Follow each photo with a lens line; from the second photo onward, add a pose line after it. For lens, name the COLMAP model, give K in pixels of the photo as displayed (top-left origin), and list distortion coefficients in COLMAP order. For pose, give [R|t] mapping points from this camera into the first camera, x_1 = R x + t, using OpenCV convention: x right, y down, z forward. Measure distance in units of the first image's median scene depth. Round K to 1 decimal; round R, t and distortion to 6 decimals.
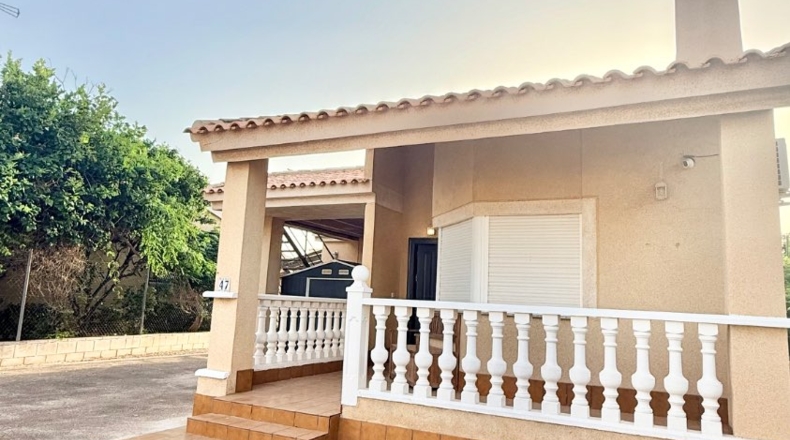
lens RADIAL K [[557.6, 0, 396.3], [0, 557.6, 217.4], [0, 0, 1]] dist [-0.002810, 0.000683]
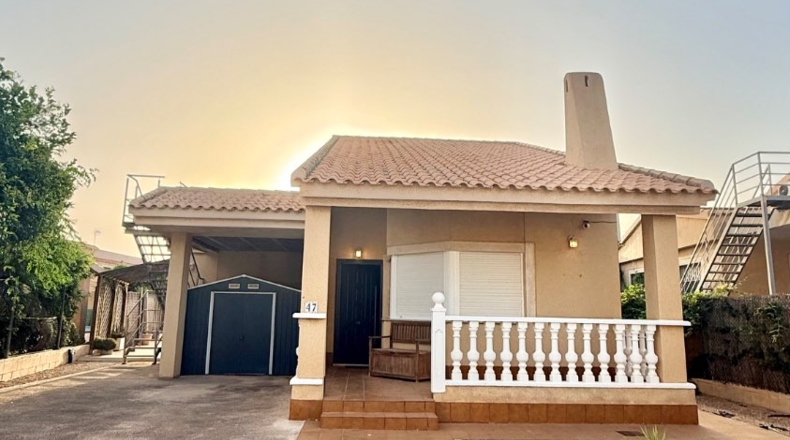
lens RADIAL K [[557.6, 0, 394.9], [0, 557.6, 217.5], [0, 0, 1]] dist [-0.002810, 0.000683]
pose [[0.862708, 0.054374, 0.502770, -0.752050], [-0.055092, 0.998391, -0.013443, -0.065576], [-0.502692, -0.016101, 0.864316, -0.127819]]
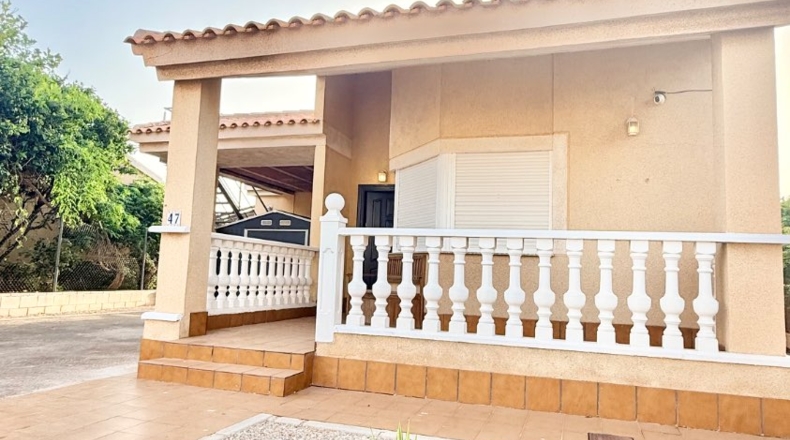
lens RADIAL K [[557.6, 0, 396.1], [0, 557.6, 216.7], [0, 0, 1]] dist [-0.002810, 0.000683]
pose [[0.989327, 0.006358, 0.145573, -0.084464], [-0.014227, 0.998489, 0.053074, 0.064338], [-0.145015, -0.054579, 0.987923, 0.065372]]
